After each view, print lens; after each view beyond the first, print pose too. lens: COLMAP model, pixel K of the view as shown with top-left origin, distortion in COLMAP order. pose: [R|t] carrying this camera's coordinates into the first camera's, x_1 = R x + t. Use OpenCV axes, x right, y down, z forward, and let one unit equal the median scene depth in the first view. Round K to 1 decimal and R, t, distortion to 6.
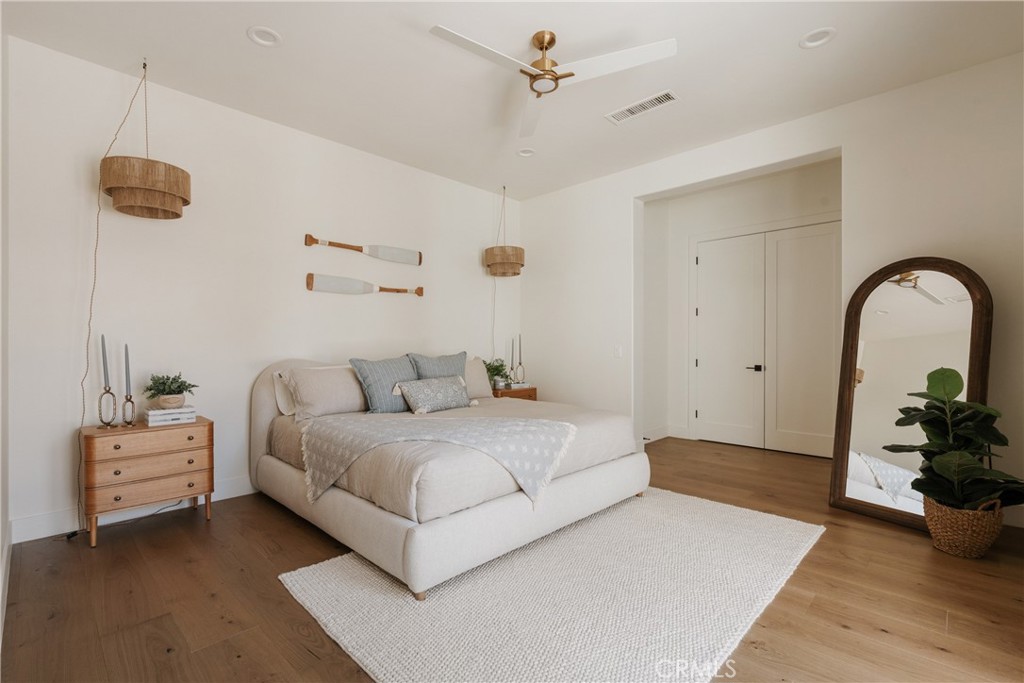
lens RADIAL K [[470.5, 0, 512.9], [0, 470.5, 347.2], [0, 0, 1]] dist [-0.001951, 0.000236]
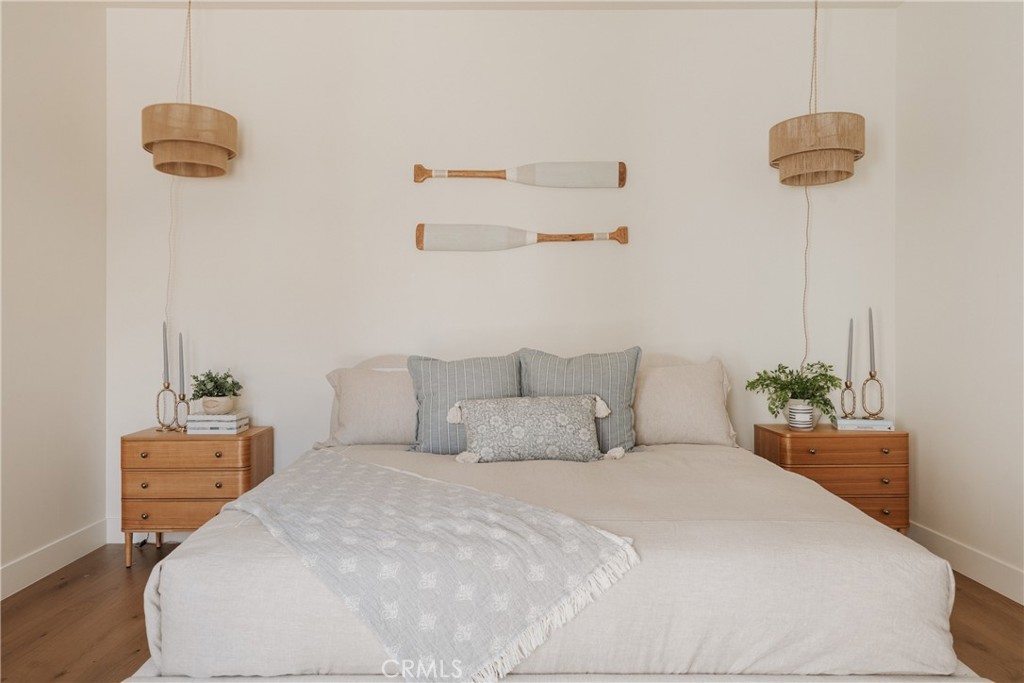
lens RADIAL K [[695.8, 0, 511.9], [0, 695.8, 337.2], [0, 0, 1]] dist [0.005622, 0.001007]
pose [[0.687898, 0.001651, -0.725805, 0.359921], [-0.002096, 0.999998, 0.000288, -0.000491], [0.725804, 0.001323, 0.687900, 0.427568]]
